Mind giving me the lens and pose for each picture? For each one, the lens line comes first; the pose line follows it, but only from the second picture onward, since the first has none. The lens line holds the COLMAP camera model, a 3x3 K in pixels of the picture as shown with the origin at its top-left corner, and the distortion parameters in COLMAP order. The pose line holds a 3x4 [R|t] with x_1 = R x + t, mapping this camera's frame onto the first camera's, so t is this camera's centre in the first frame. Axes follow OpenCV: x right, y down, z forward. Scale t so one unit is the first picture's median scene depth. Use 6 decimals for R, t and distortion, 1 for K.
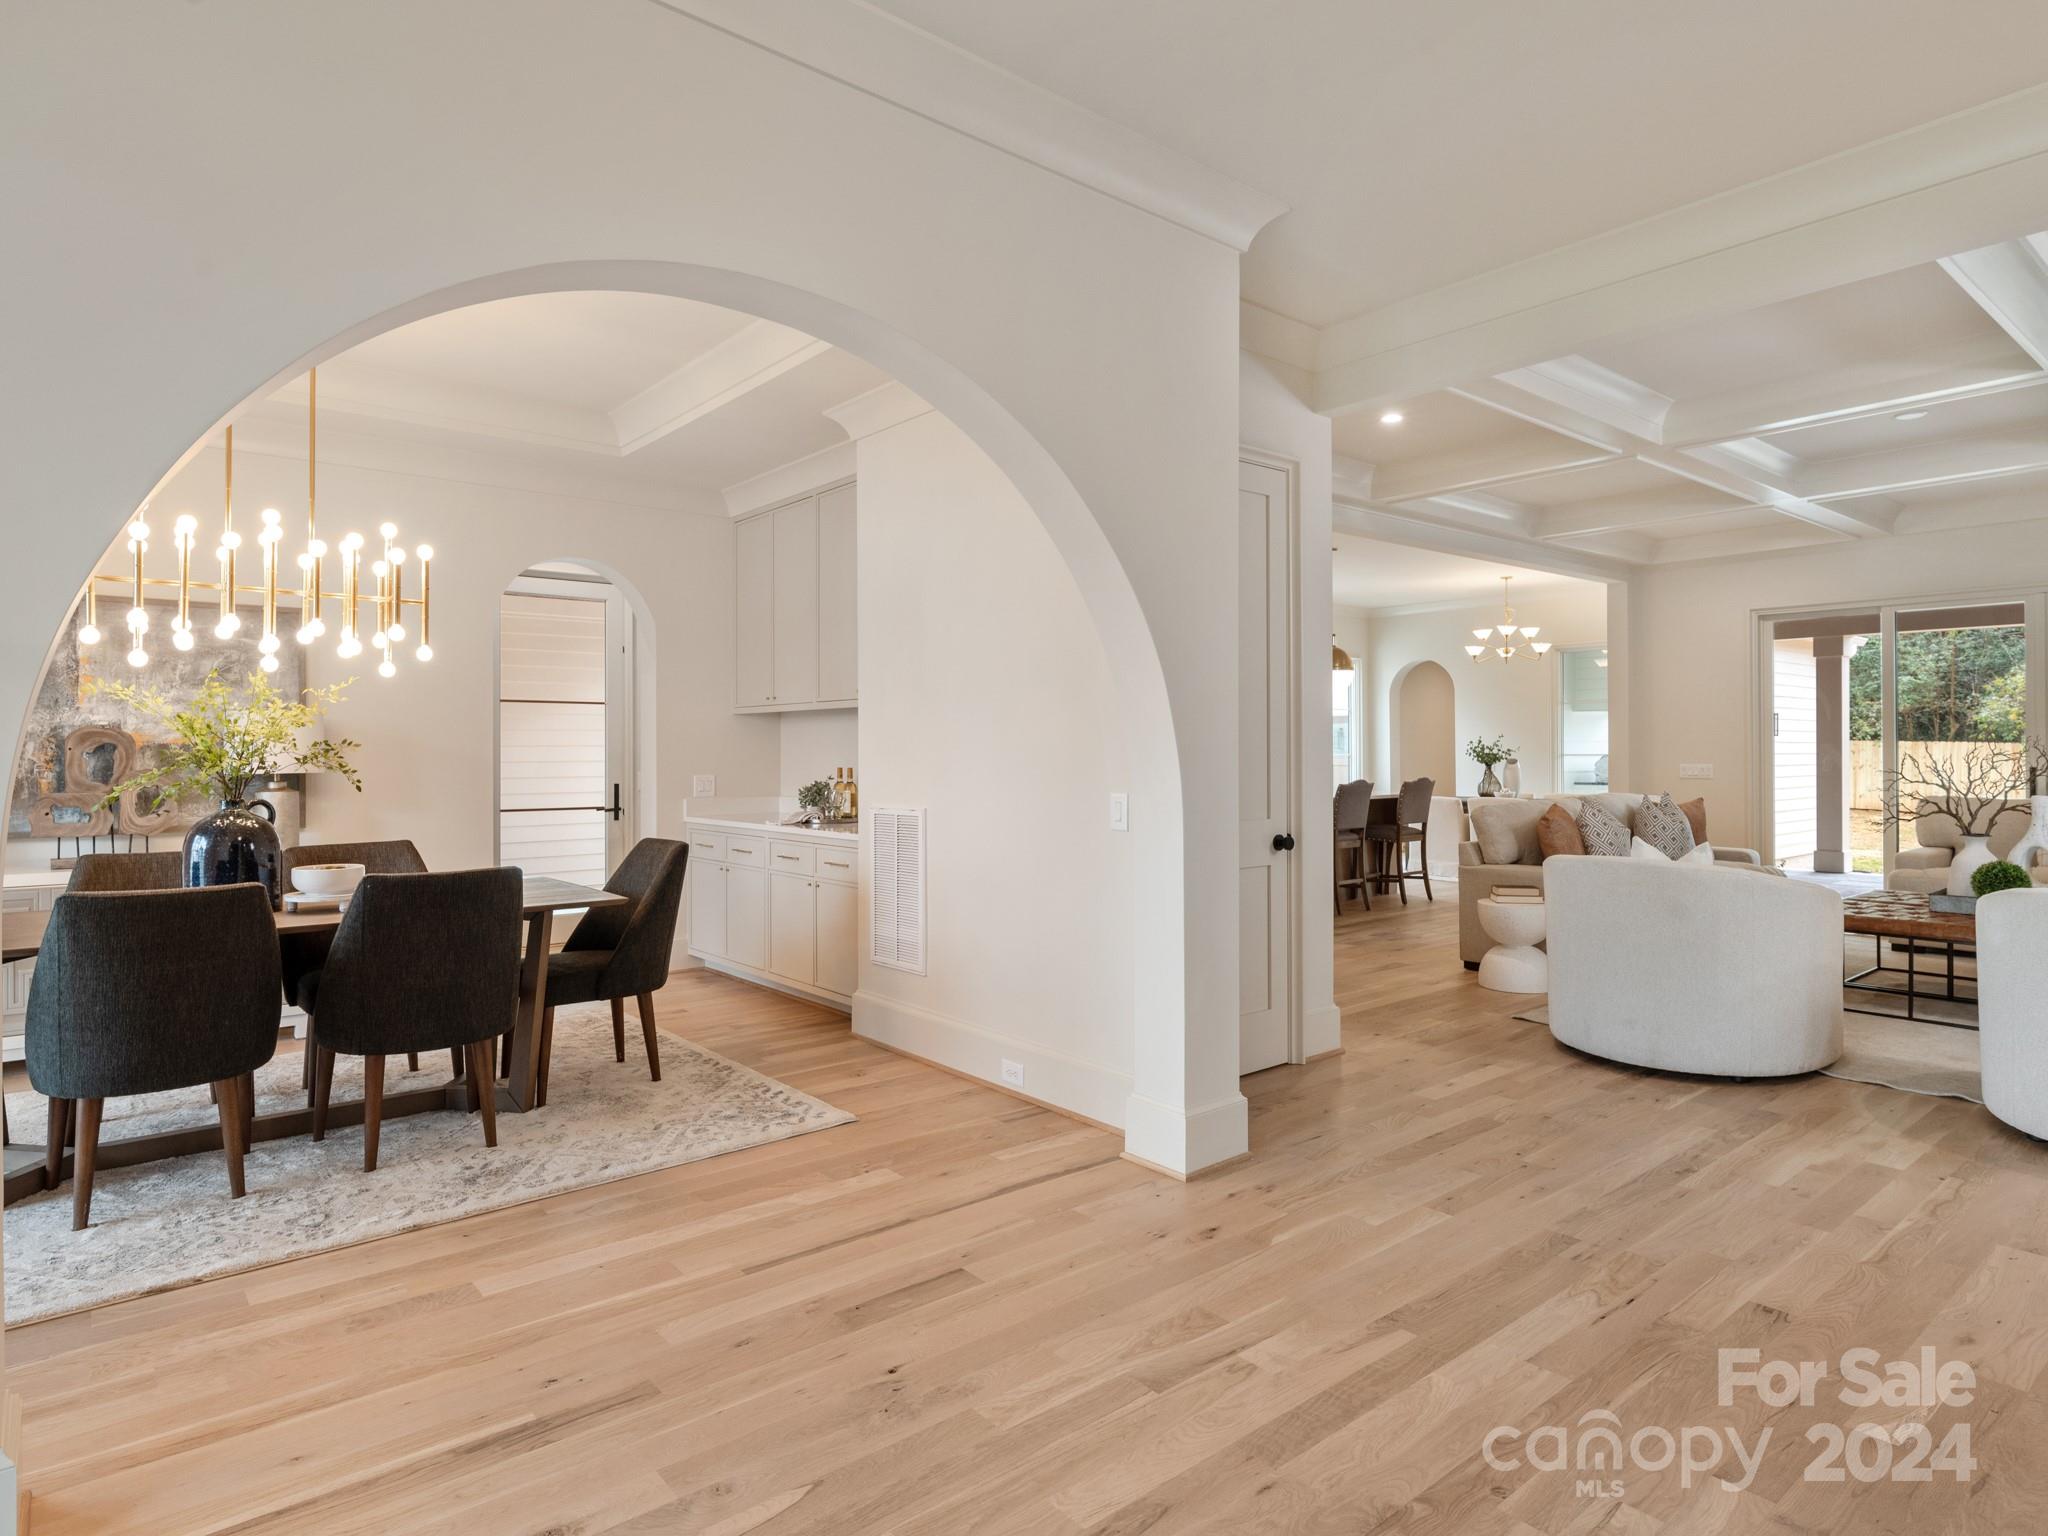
lens RADIAL K [[1179.3, 0, 974.6], [0, 1179.3, 762.3], [0, 0, 1]] dist [0.001070, -0.002655]
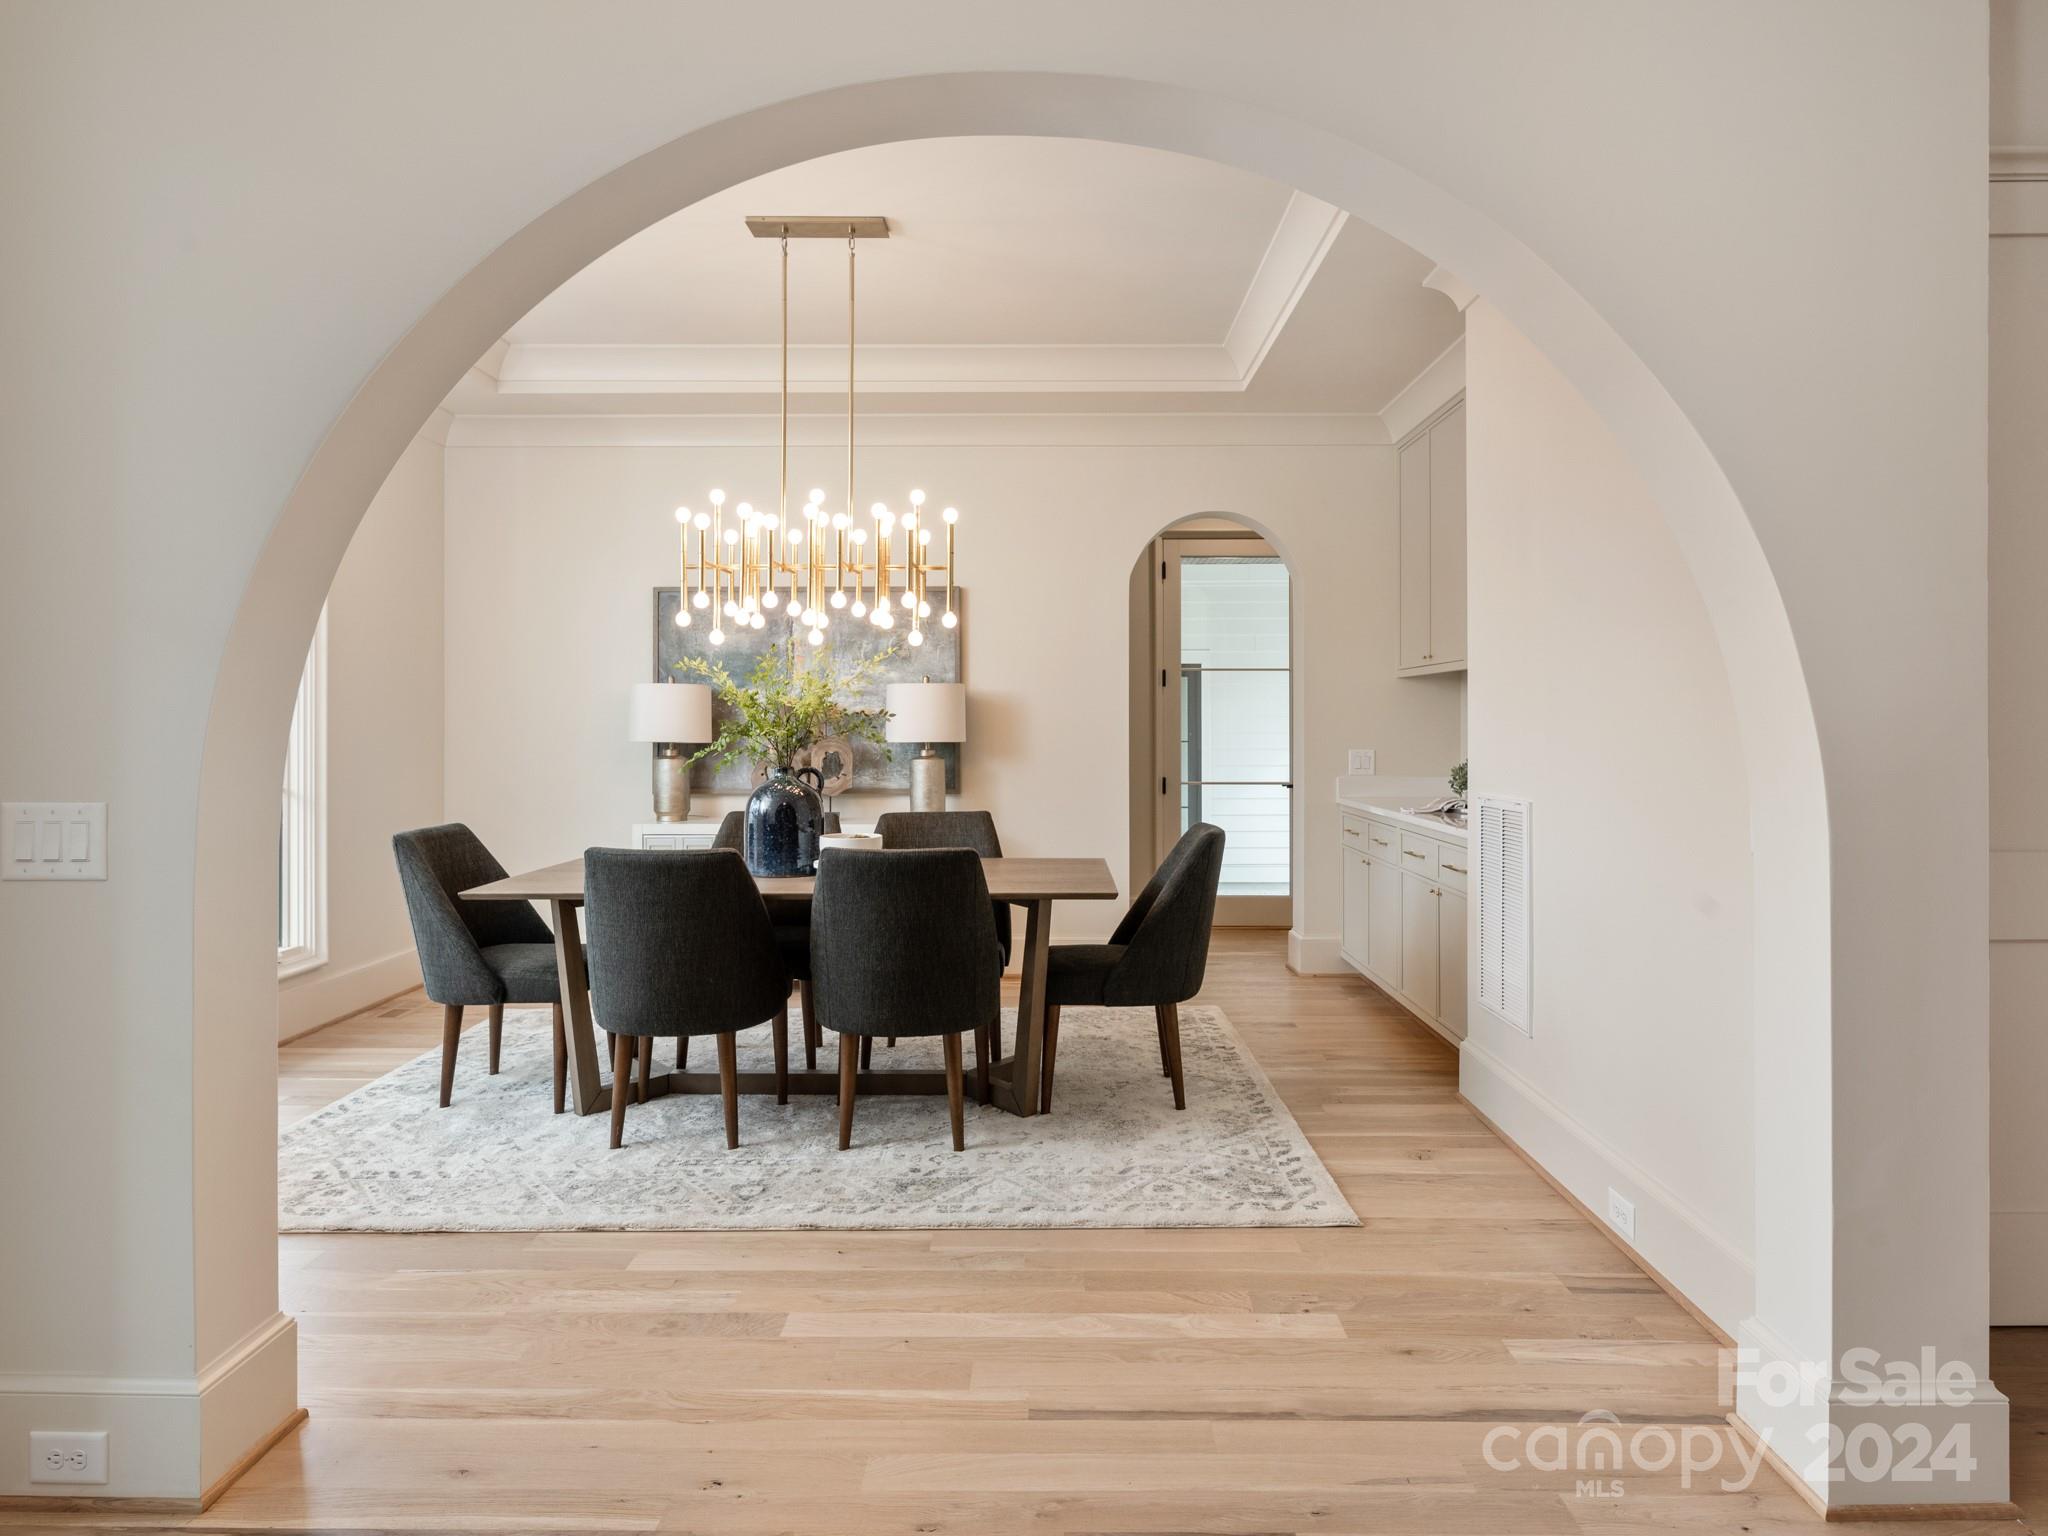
lens RADIAL K [[1179.3, 0, 1025.0], [0, 1179.3, 708.4], [0, 0, 1]] dist [0.001070, -0.002655]
pose [[0.779854, -0.005005, -0.625942, 0.217575], [-0.009081, 0.999772, -0.019309, -0.002407], [0.625896, 0.020742, 0.779631, 0.318358]]
